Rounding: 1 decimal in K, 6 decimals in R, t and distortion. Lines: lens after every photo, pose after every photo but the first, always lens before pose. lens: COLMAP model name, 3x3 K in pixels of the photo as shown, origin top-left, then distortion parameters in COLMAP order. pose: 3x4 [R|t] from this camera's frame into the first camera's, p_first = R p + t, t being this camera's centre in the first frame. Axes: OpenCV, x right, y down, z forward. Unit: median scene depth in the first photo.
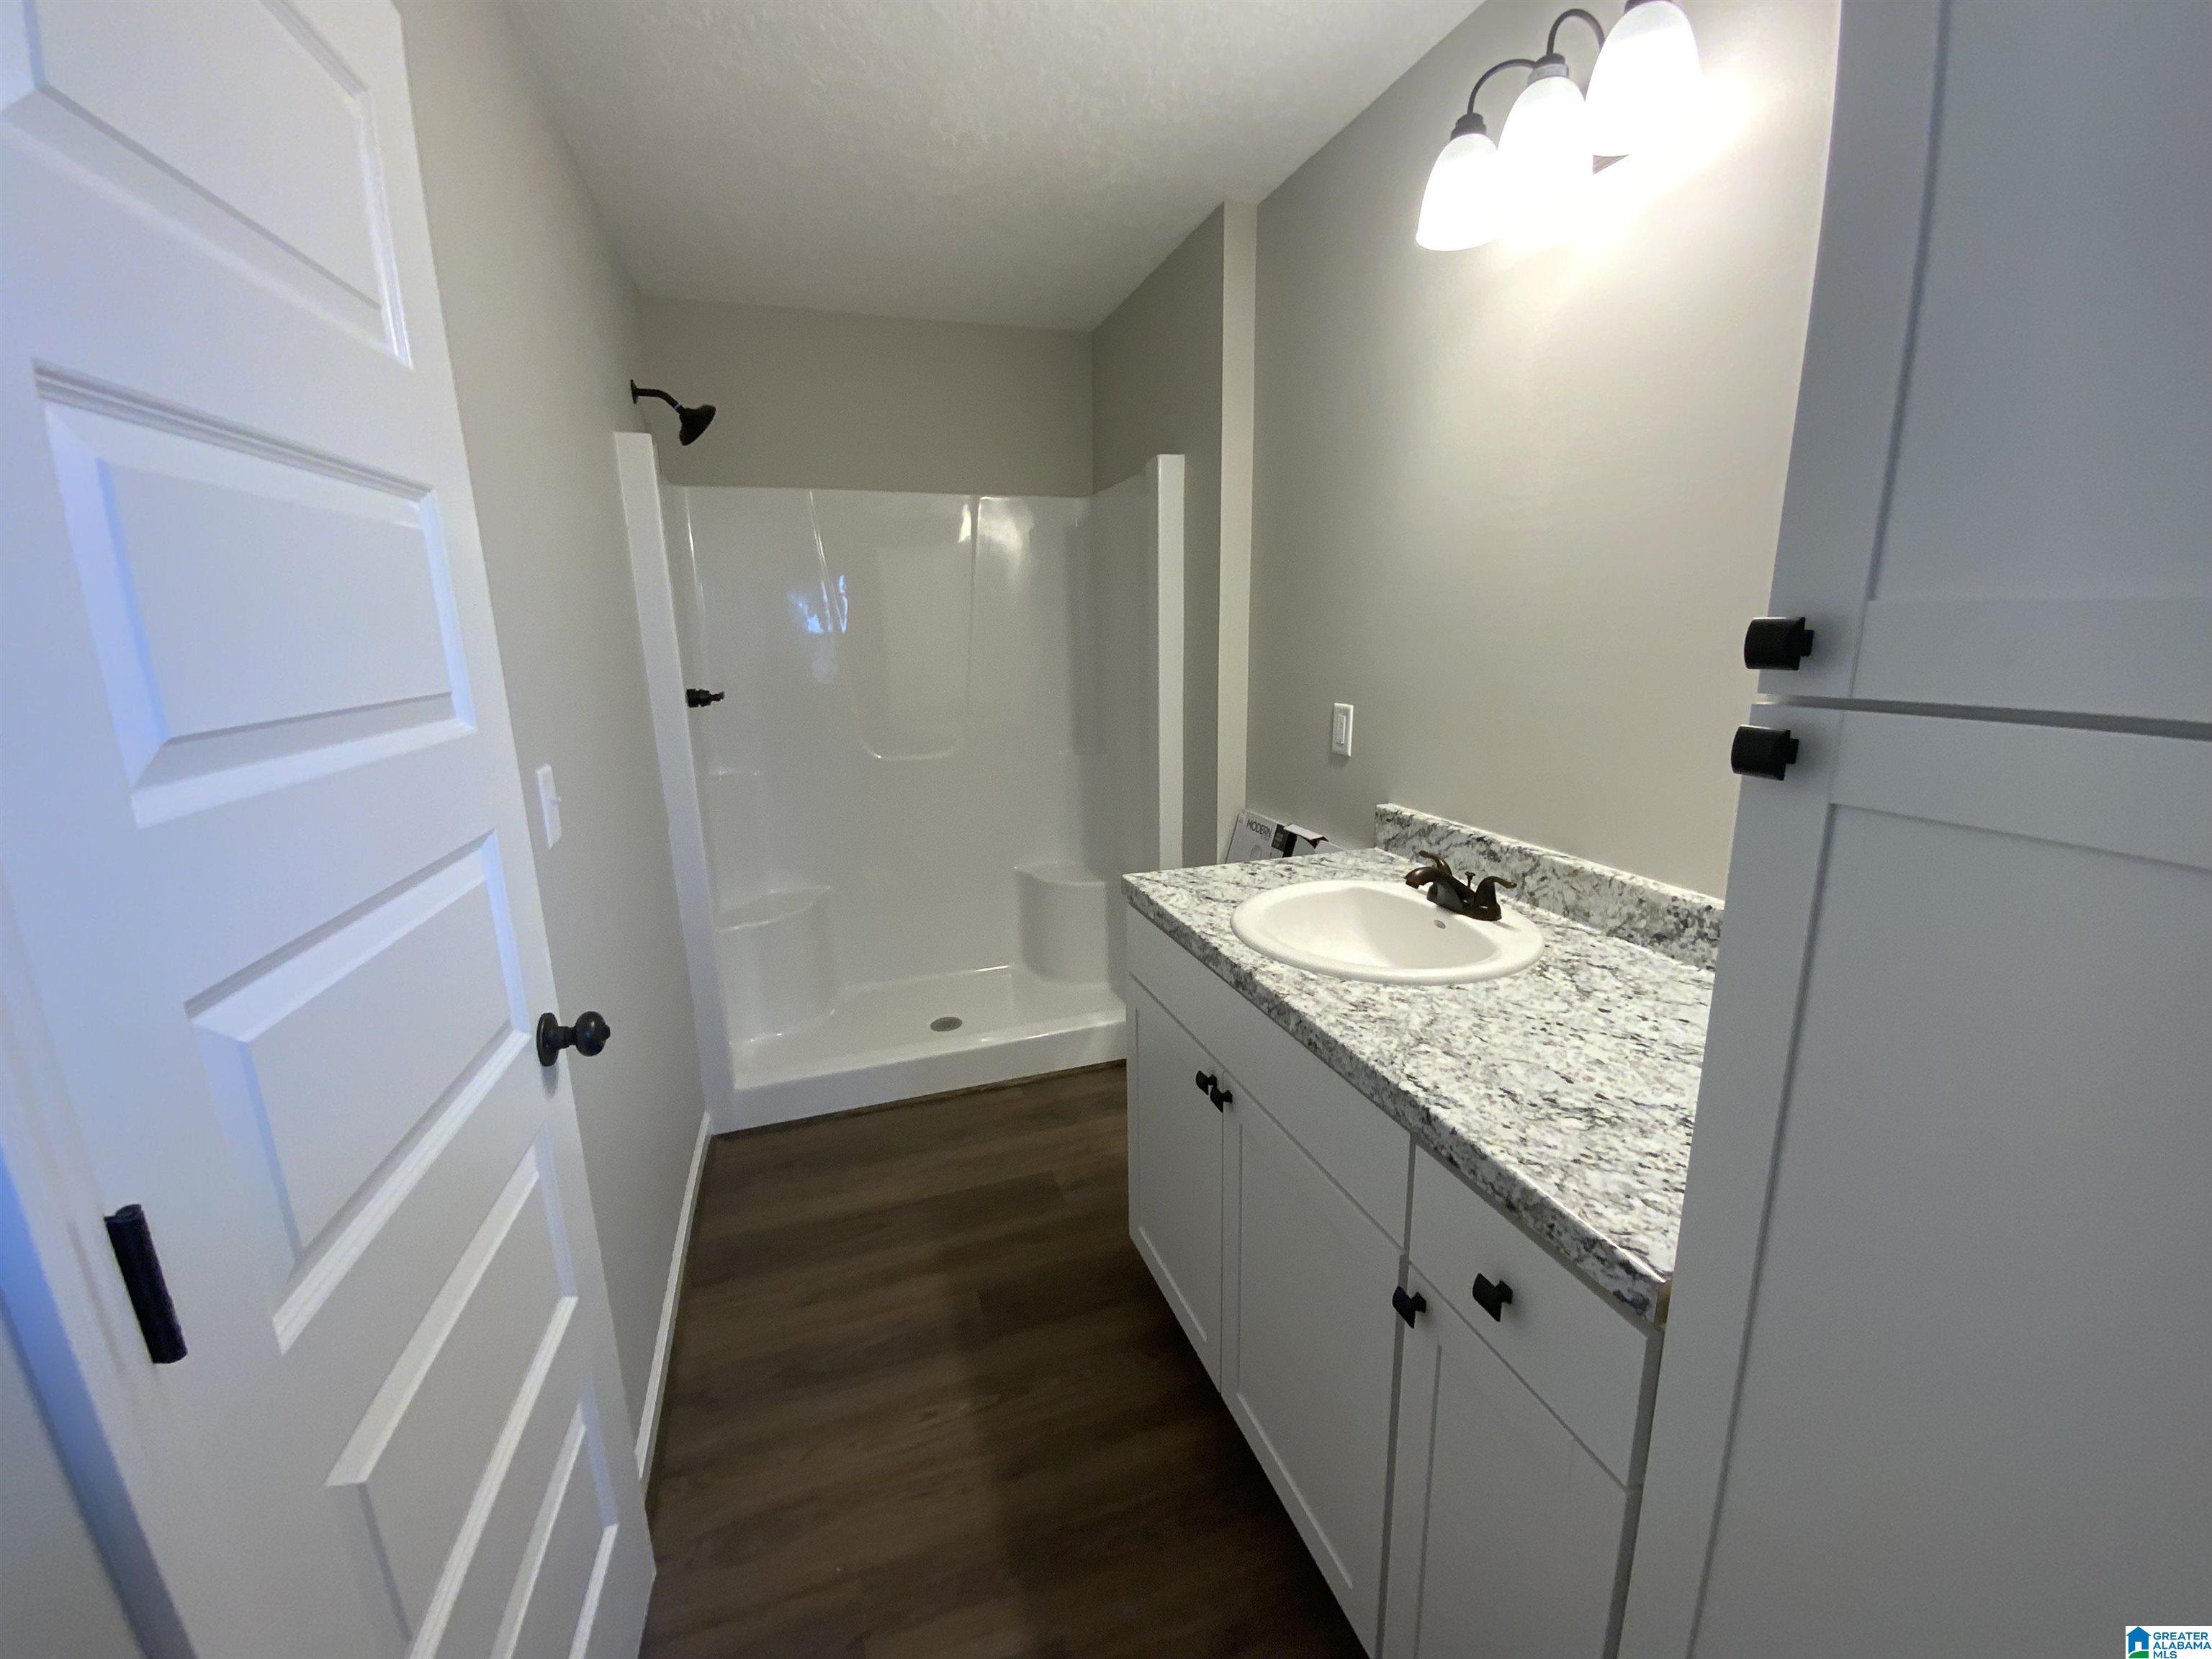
lens RADIAL K [[889.3, 0, 1106.0], [0, 889.3, 829.5], [0, 0, 1]] dist [0.023957, -0.020656]
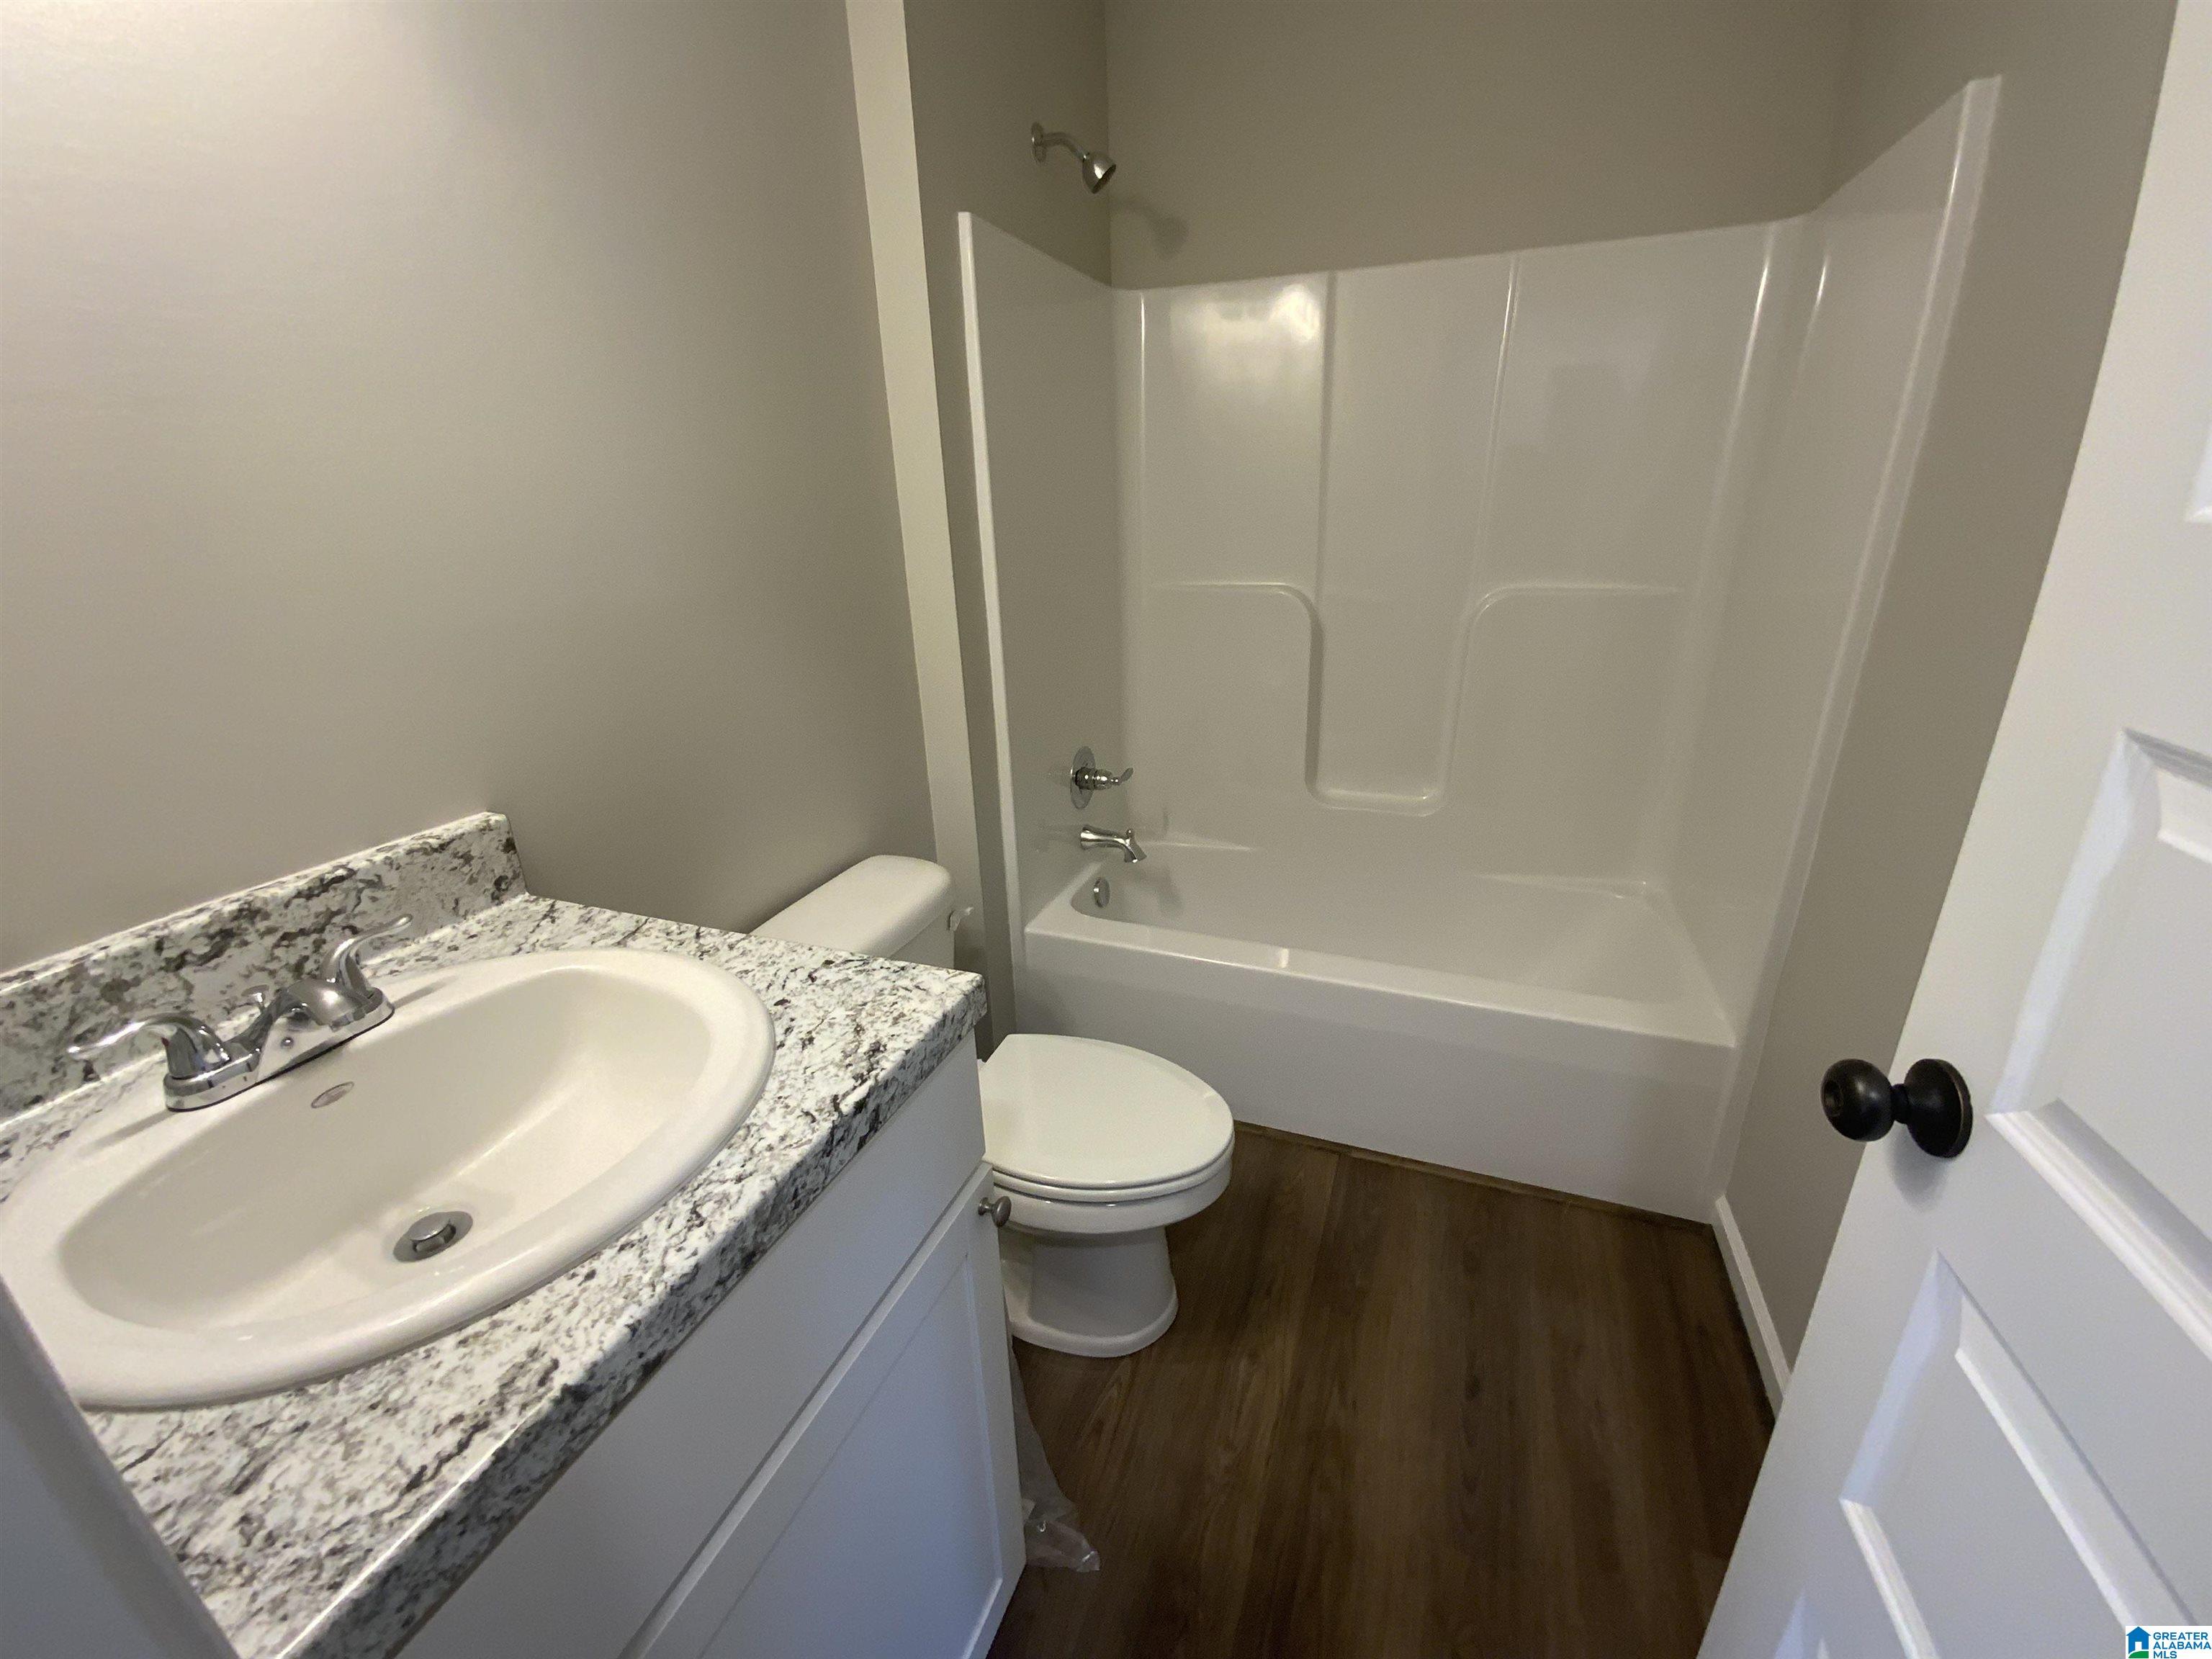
lens RADIAL K [[889.3, 0, 1106.0], [0, 889.3, 829.5], [0, 0, 1]] dist [0.023957, -0.020656]
pose [[-0.777842, -0.202382, 0.594981, -0.108492], [0.151508, 0.858419, 0.490063, -0.154753], [-0.609923, 0.471336, -0.637052, 0.972097]]
